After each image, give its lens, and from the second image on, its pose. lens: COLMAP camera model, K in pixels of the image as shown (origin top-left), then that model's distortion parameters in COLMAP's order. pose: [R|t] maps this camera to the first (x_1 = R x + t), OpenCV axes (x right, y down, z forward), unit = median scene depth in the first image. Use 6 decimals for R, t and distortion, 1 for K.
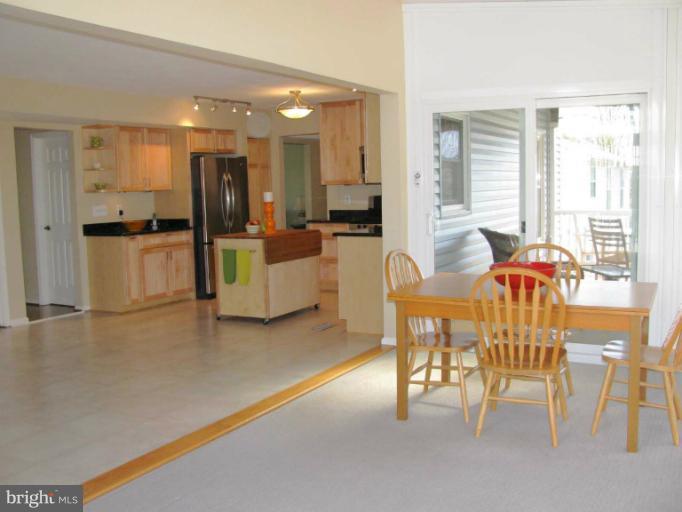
lens RADIAL K [[710.1, 0, 341.0], [0, 710.1, 256.0], [0, 0, 1]] dist [-0.187868, 0.210753]
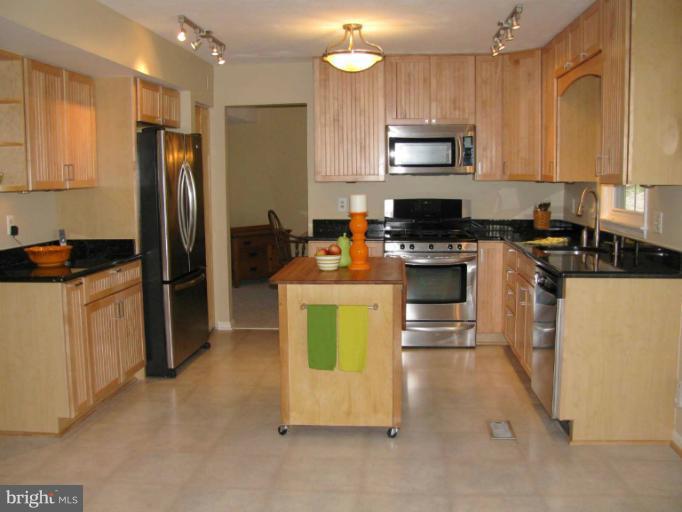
lens RADIAL K [[710.1, 0, 341.0], [0, 710.1, 256.0], [0, 0, 1]] dist [-0.187868, 0.210753]
pose [[0.917071, -0.027305, 0.397788, -0.296023], [0.026159, 0.999623, 0.008309, -0.041021], [-0.397865, 0.002786, 0.917440, 0.432912]]
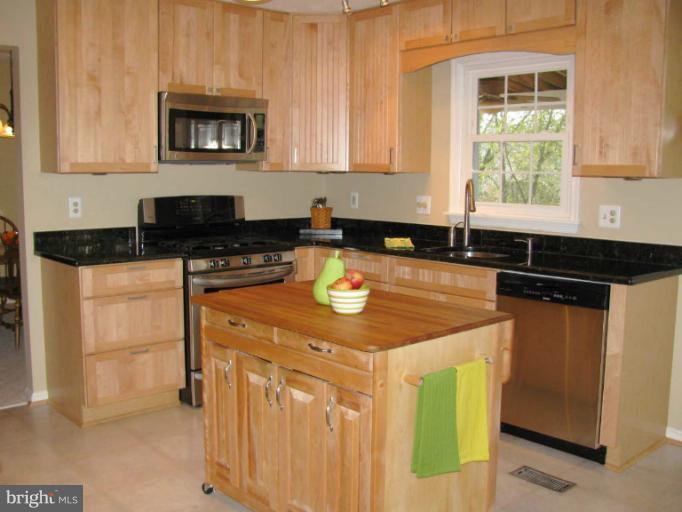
lens RADIAL K [[710.1, 0, 341.0], [0, 710.1, 256.0], [0, 0, 1]] dist [-0.187868, 0.210753]
pose [[0.325040, -0.090659, 0.941345, -0.399126], [0.081180, 0.994395, 0.067737, -0.074321], [-0.942210, 0.054401, 0.330578, 0.797932]]
